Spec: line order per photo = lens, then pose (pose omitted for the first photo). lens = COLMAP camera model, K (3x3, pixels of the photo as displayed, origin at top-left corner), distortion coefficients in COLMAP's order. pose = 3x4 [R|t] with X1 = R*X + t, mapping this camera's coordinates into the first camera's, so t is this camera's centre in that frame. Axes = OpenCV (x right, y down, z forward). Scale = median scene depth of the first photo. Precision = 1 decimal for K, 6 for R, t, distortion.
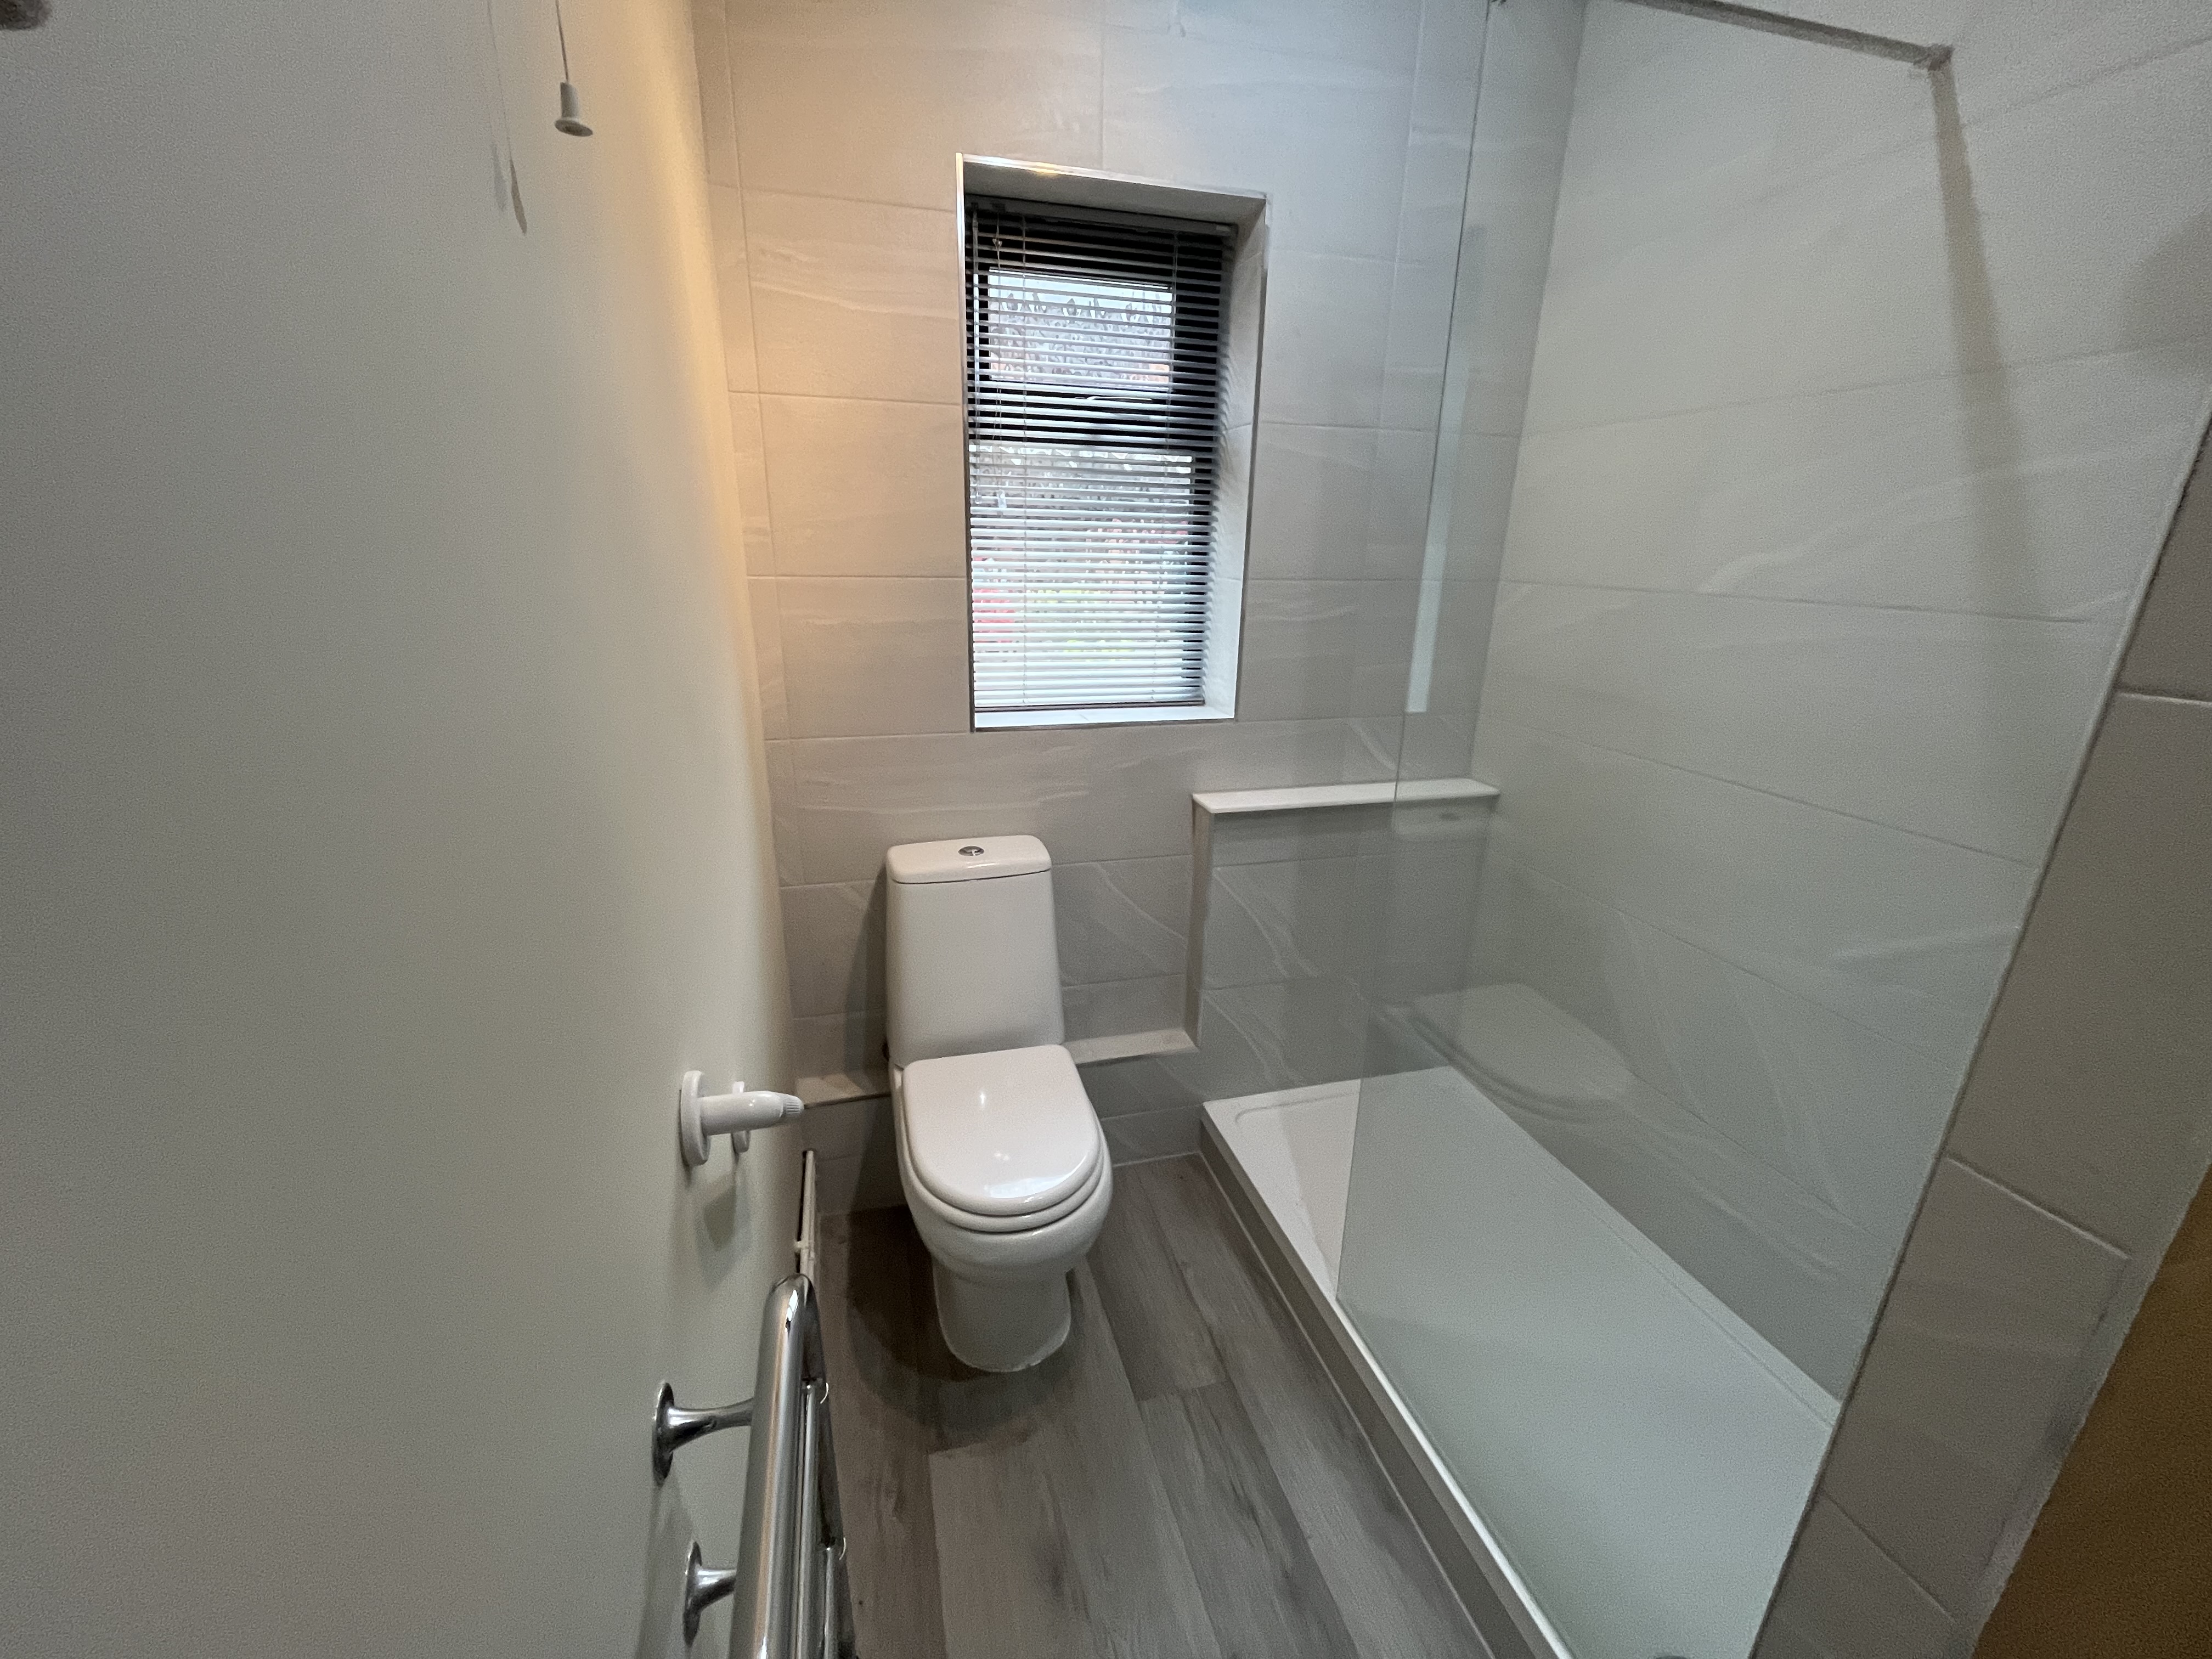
lens RADIAL K [[896.2, 0, 1105.1], [0, 896.2, 830.5], [0, 0, 1]] dist [-0.006463, -0.000942]
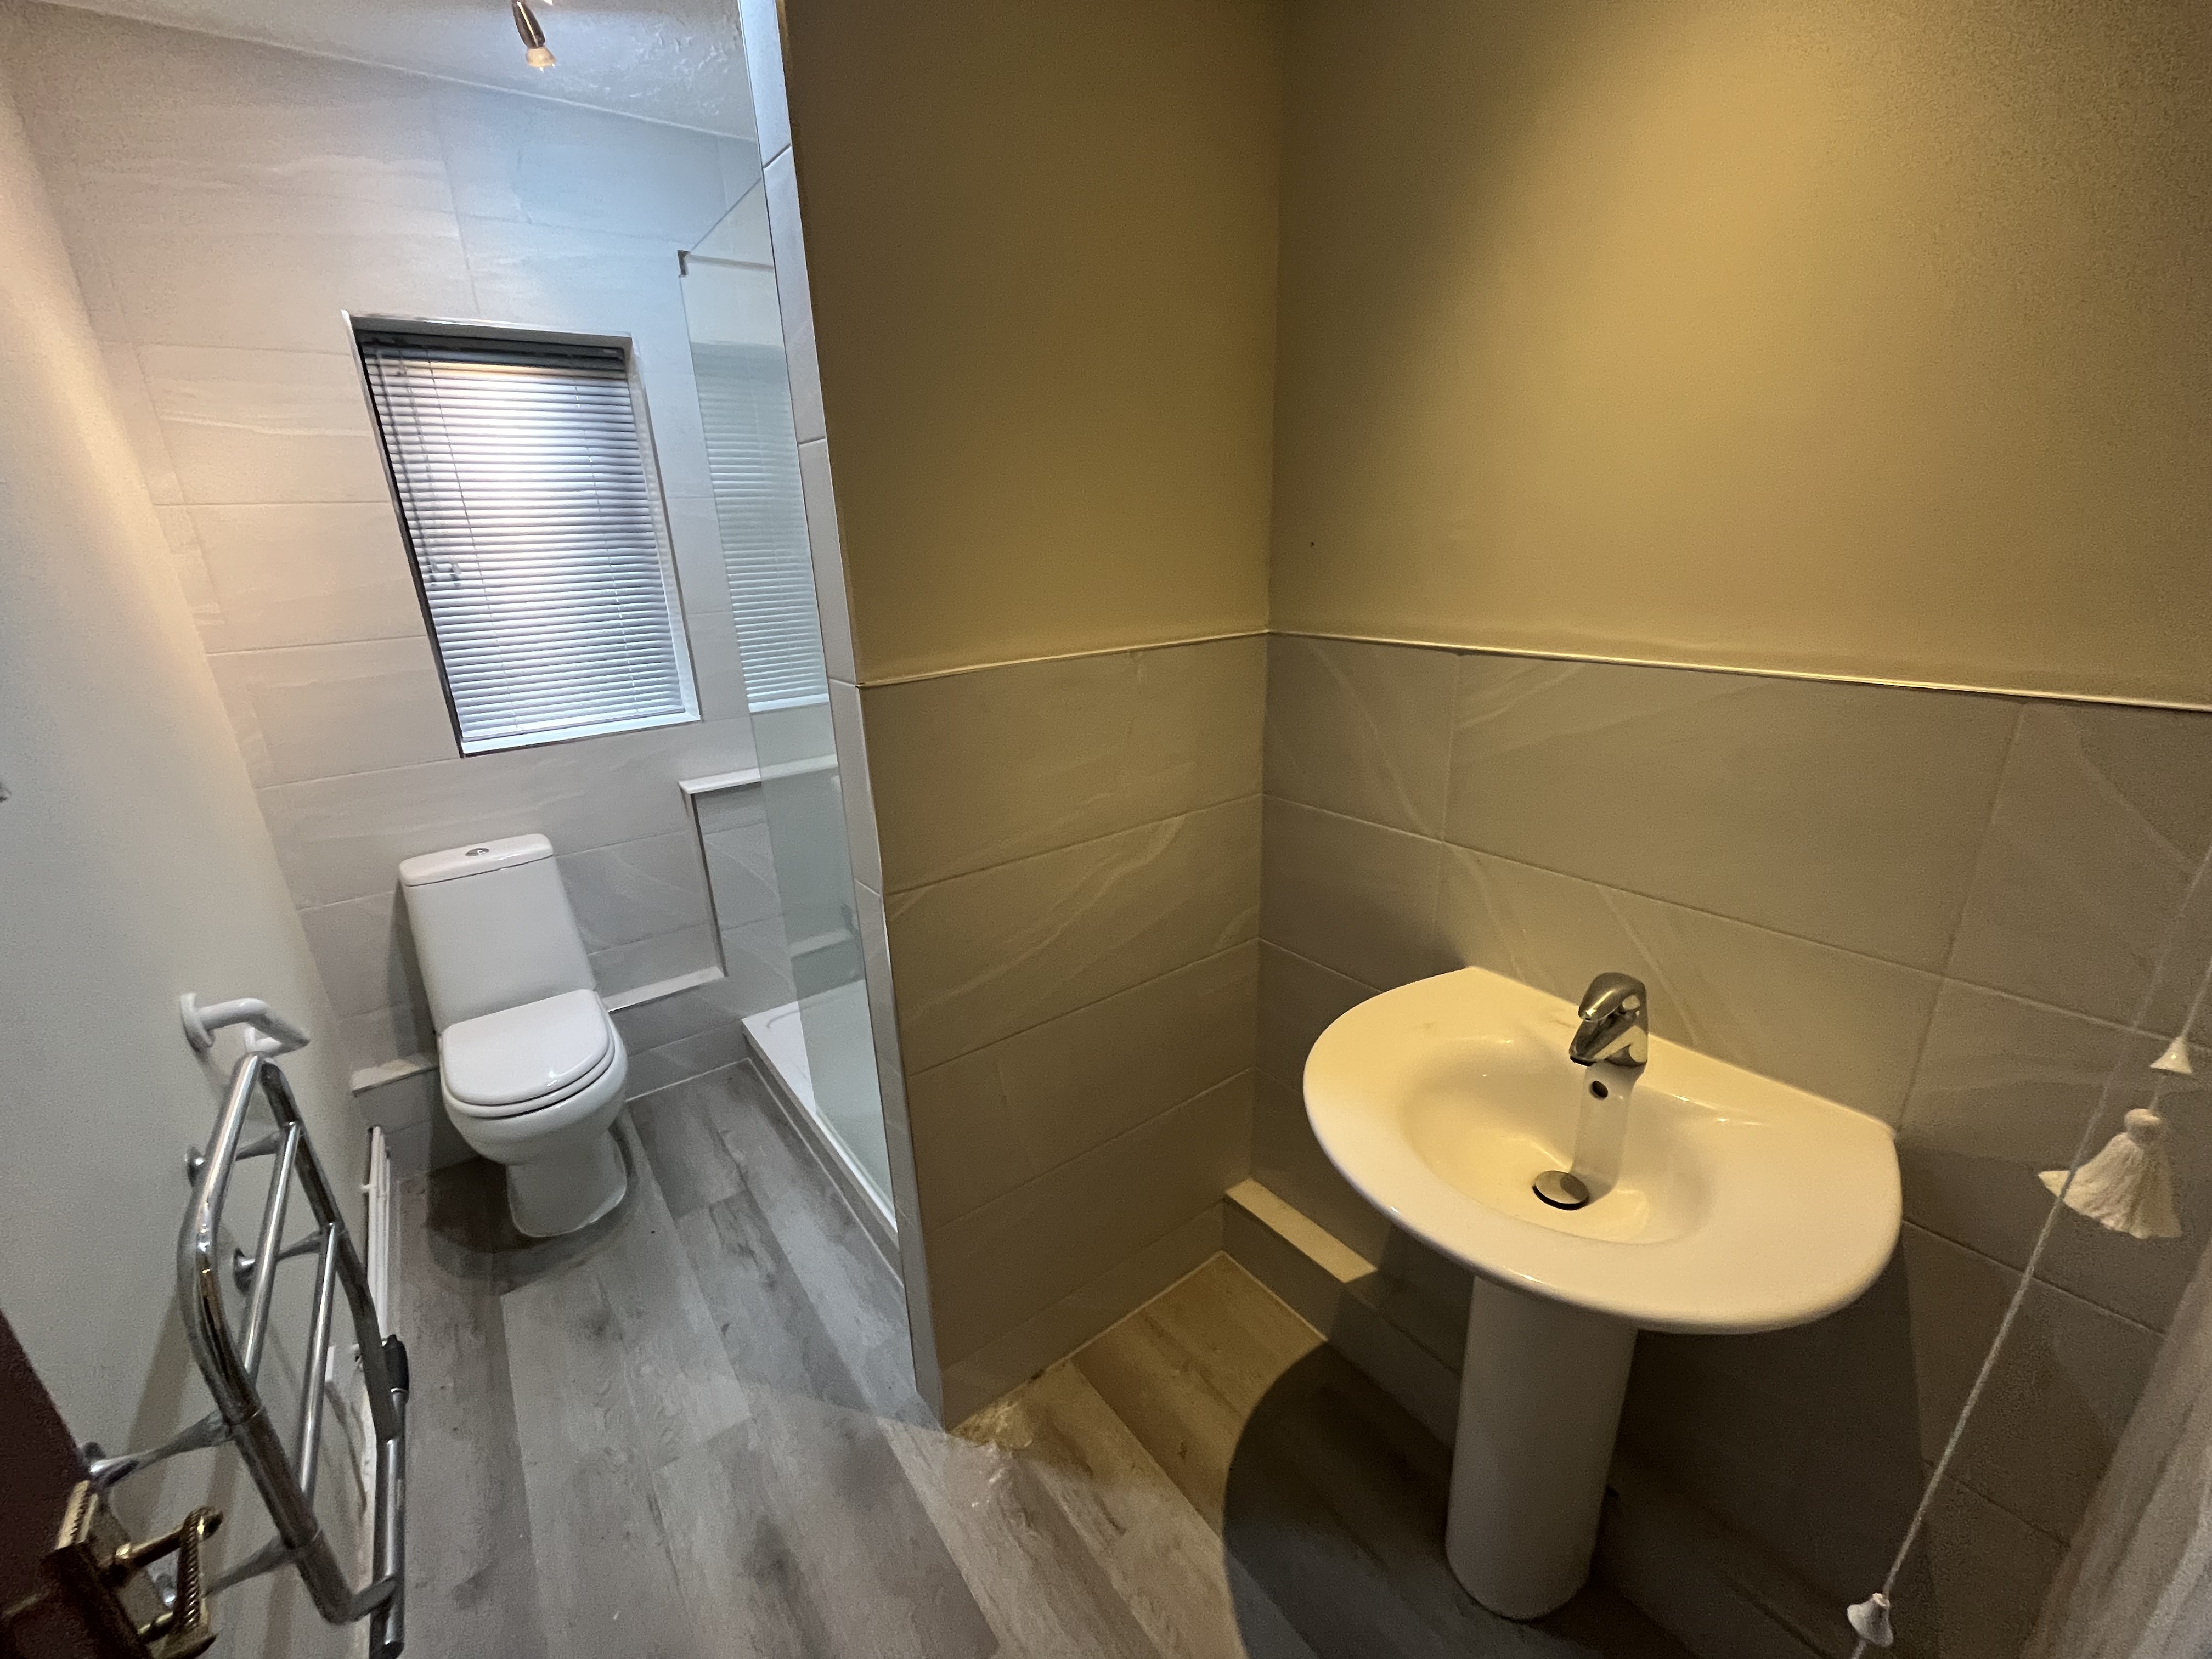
lens RADIAL K [[896.2, 0, 1104.1], [0, 896.2, 832.9], [0, 0, 1]] dist [-0.006463, -0.000942]
pose [[0.931124, -0.162832, 0.326335, 0.269989], [0.158534, 0.986546, 0.039916, 0.088260], [-0.328444, 0.014568, 0.944411, -0.476848]]
